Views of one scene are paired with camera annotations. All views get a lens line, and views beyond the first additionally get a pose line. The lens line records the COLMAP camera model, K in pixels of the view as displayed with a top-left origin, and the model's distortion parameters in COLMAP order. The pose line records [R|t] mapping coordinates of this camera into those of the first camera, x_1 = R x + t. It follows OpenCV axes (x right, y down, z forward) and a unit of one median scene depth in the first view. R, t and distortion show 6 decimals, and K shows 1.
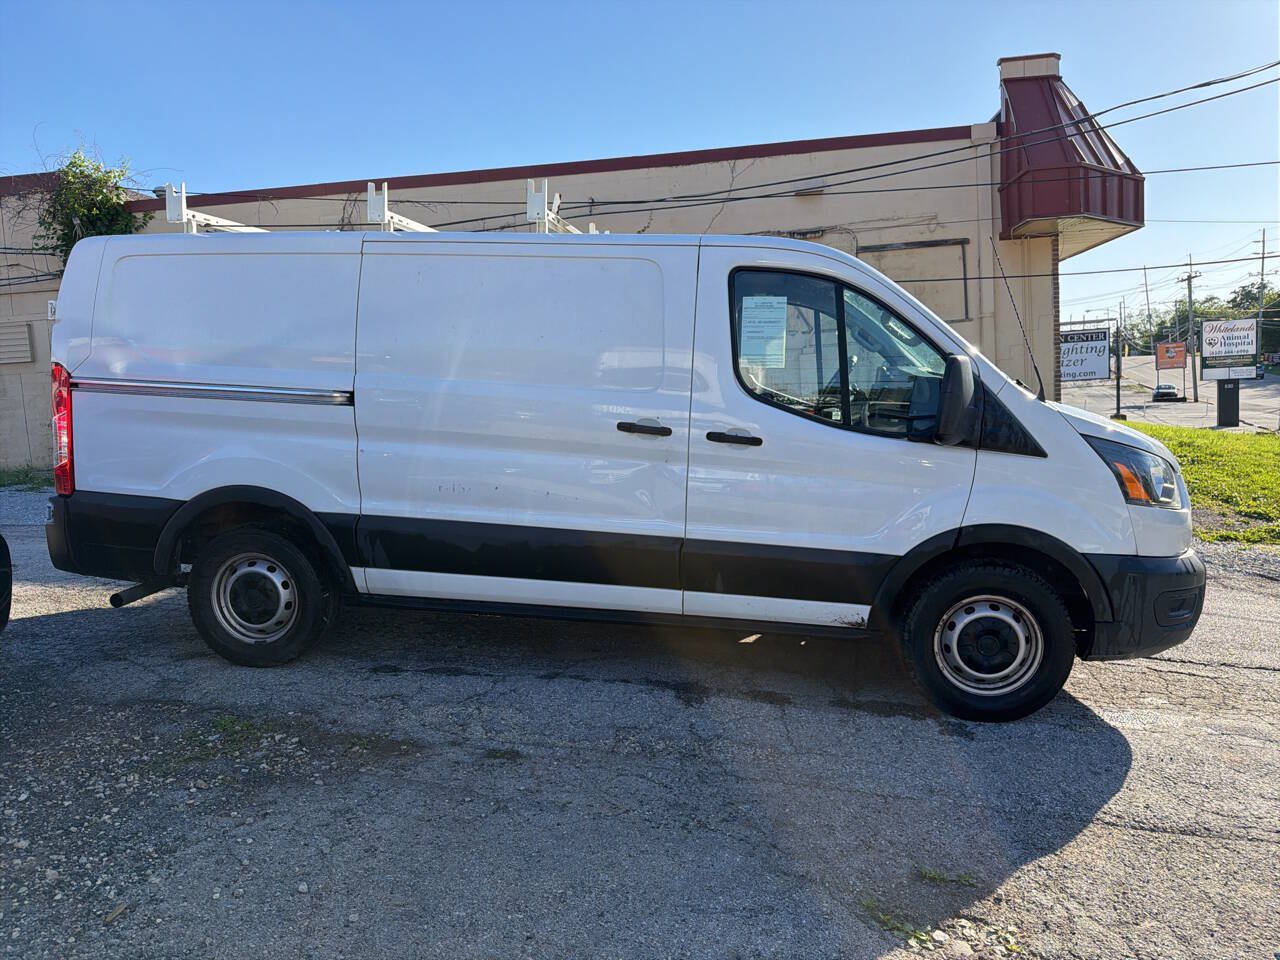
lens RADIAL K [[902.0, 0, 630.9], [0, 902.0, 483.7], [0, 0, 1]] dist [0.044905, -0.063423]
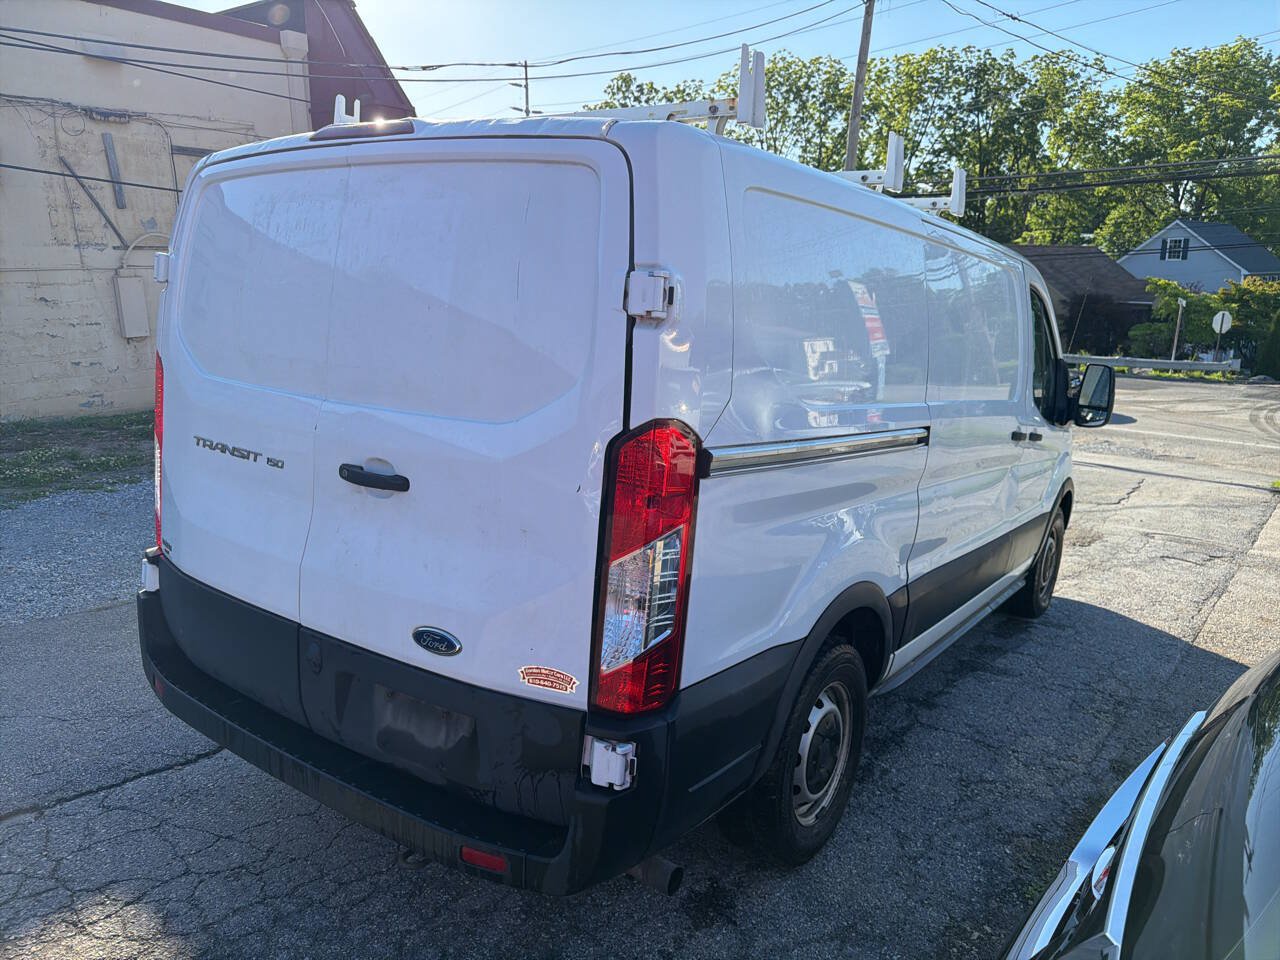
lens RADIAL K [[902.0, 0, 673.5], [0, 902.0, 481.6], [0, 0, 1]] dist [0.044905, -0.063423]
pose [[0.456646, -0.140602, 0.878468, -0.970276], [0.058635, 0.990042, 0.127980, -0.151699], [-0.887714, -0.006933, 0.460343, 0.796138]]
